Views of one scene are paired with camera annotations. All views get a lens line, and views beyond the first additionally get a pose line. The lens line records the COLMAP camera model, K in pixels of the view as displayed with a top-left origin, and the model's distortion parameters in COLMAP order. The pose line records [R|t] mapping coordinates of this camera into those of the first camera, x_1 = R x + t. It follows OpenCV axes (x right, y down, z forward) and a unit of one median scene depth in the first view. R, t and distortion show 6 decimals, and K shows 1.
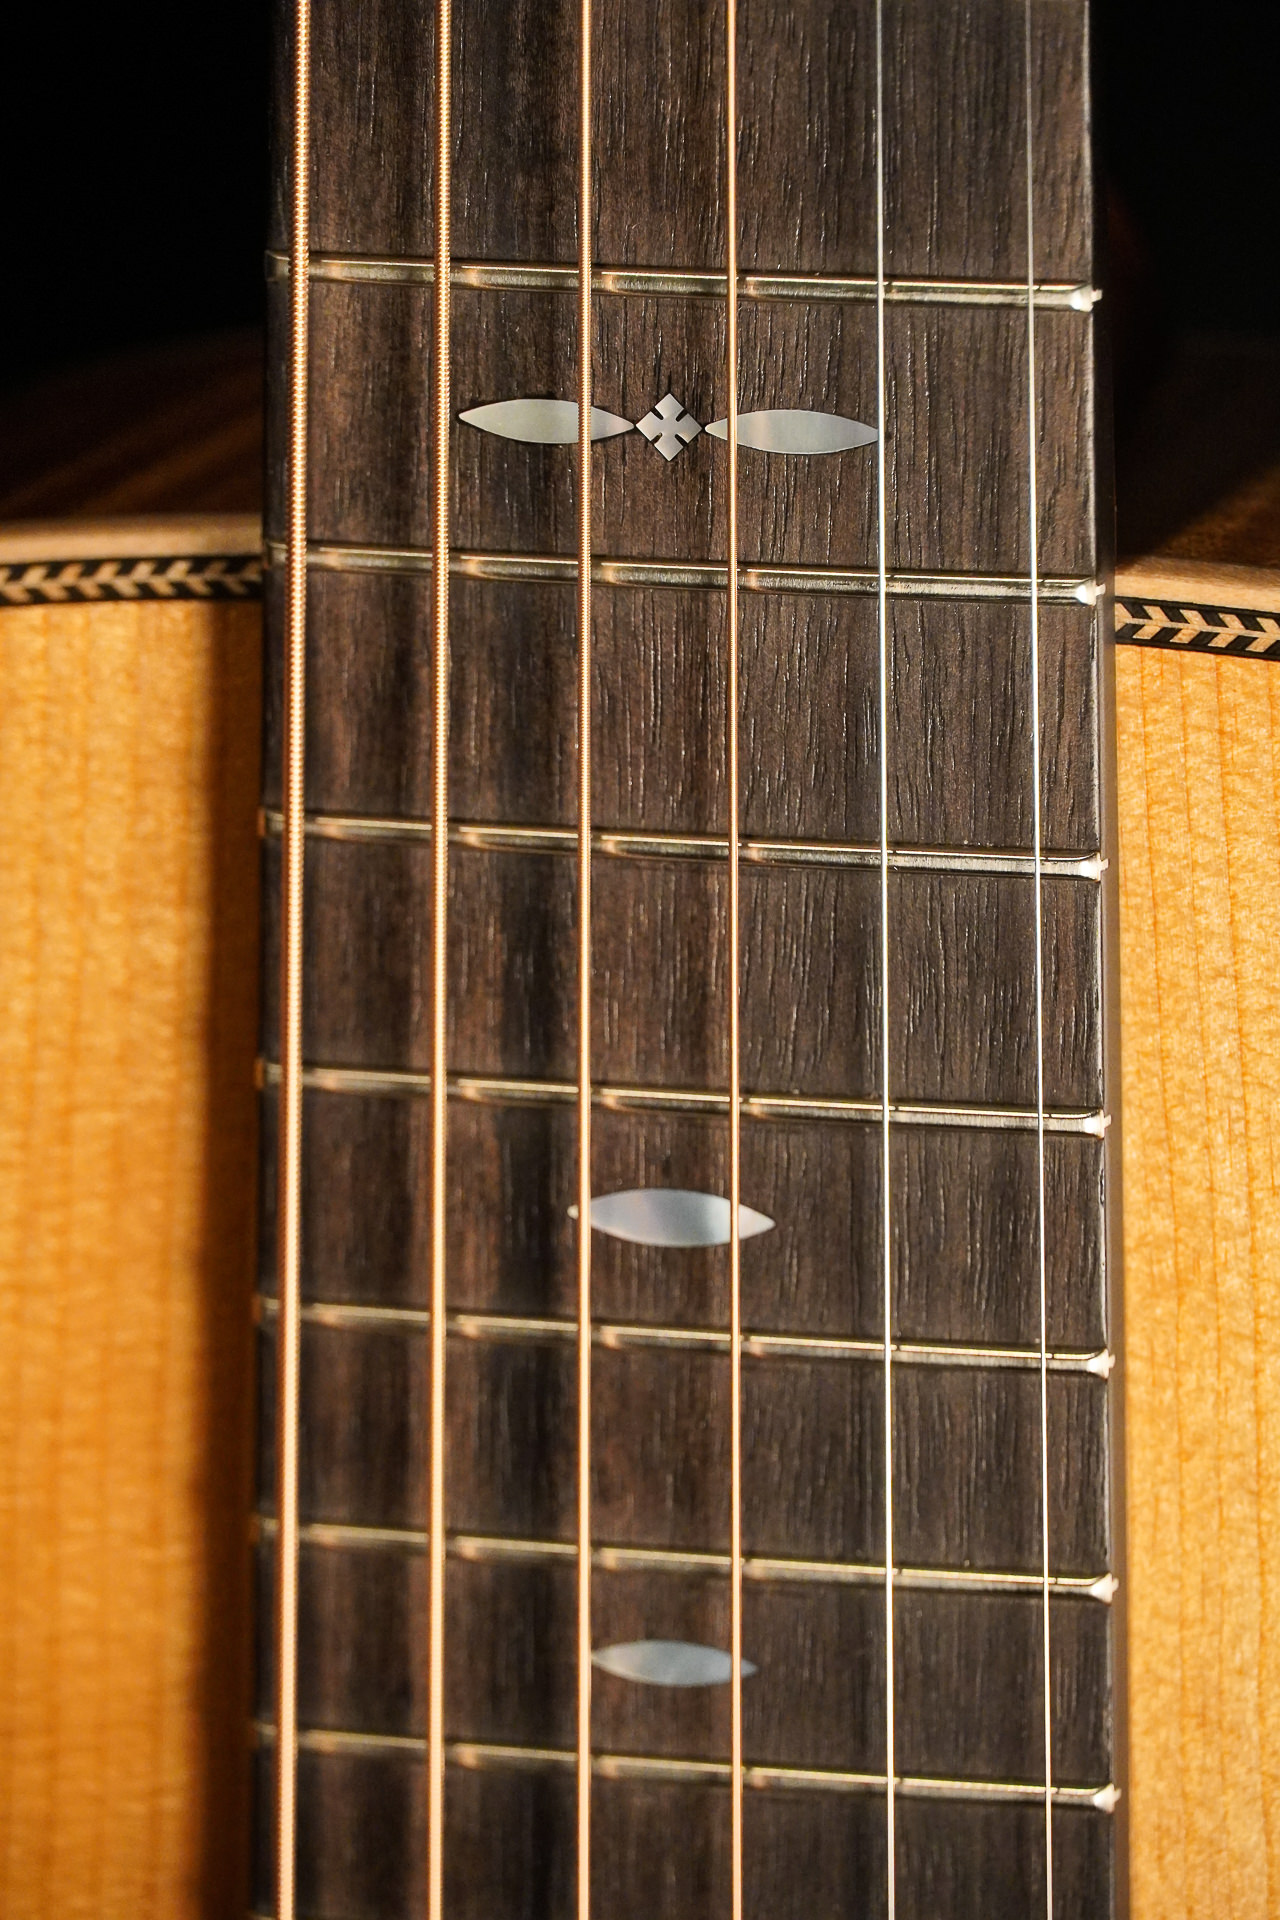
lens RADIAL K [[11464.1, 0, 644.3], [0, 11464.1, 966.7], [0, 0, 1]] dist [-0.148581, 0.000000]
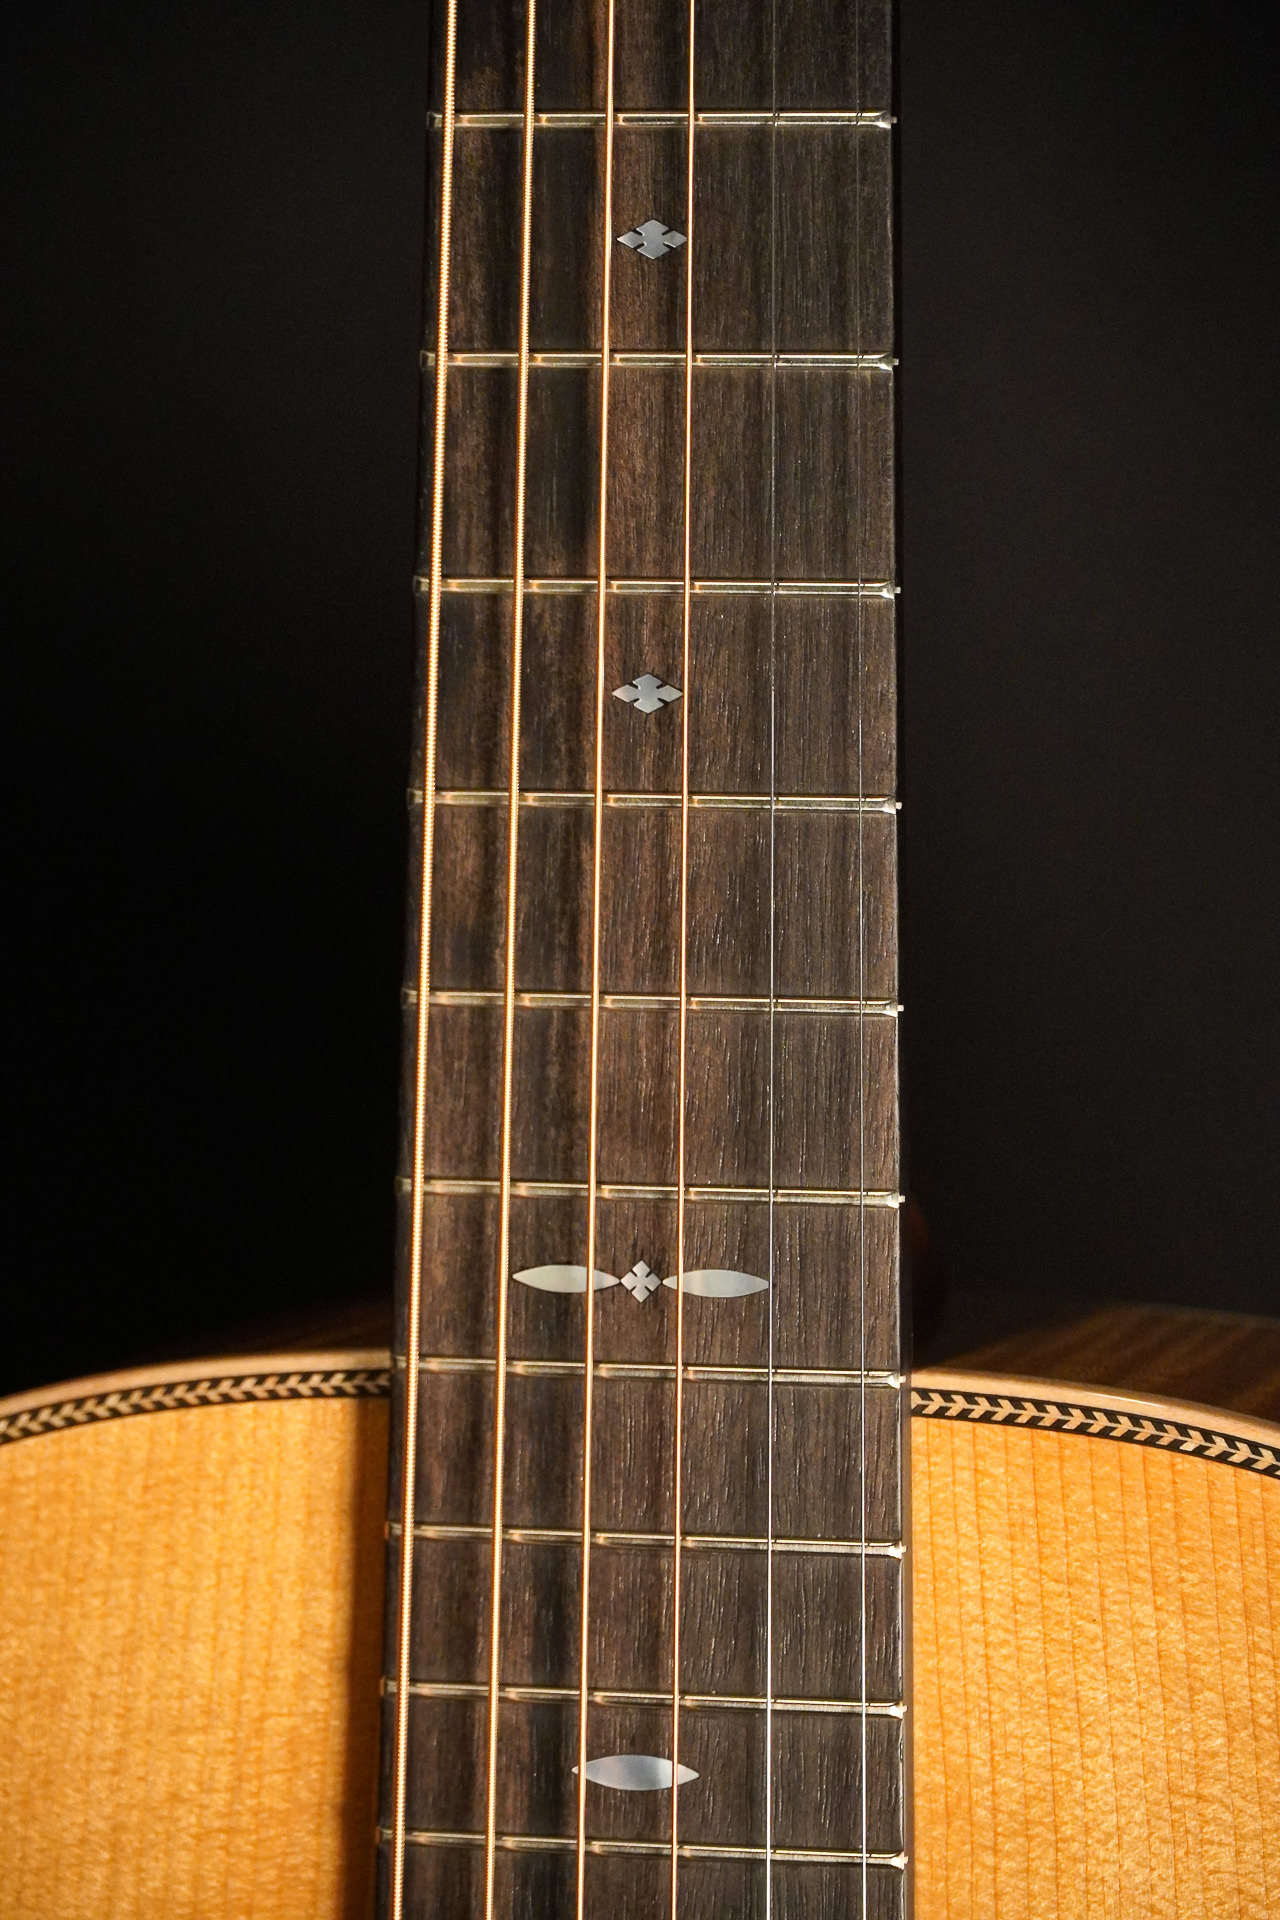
lens RADIAL K [[9388.4, 0, 639.0], [0, 9388.4, 957.6], [0, 0, 1]] dist [-0.066385, 0.000000]
pose [[0.999852, 0.014169, 0.009798, -0.011928], [-0.012325, 0.985747, -0.167782, 0.132086], [-0.012035, 0.167636, 0.985776, -0.332669]]
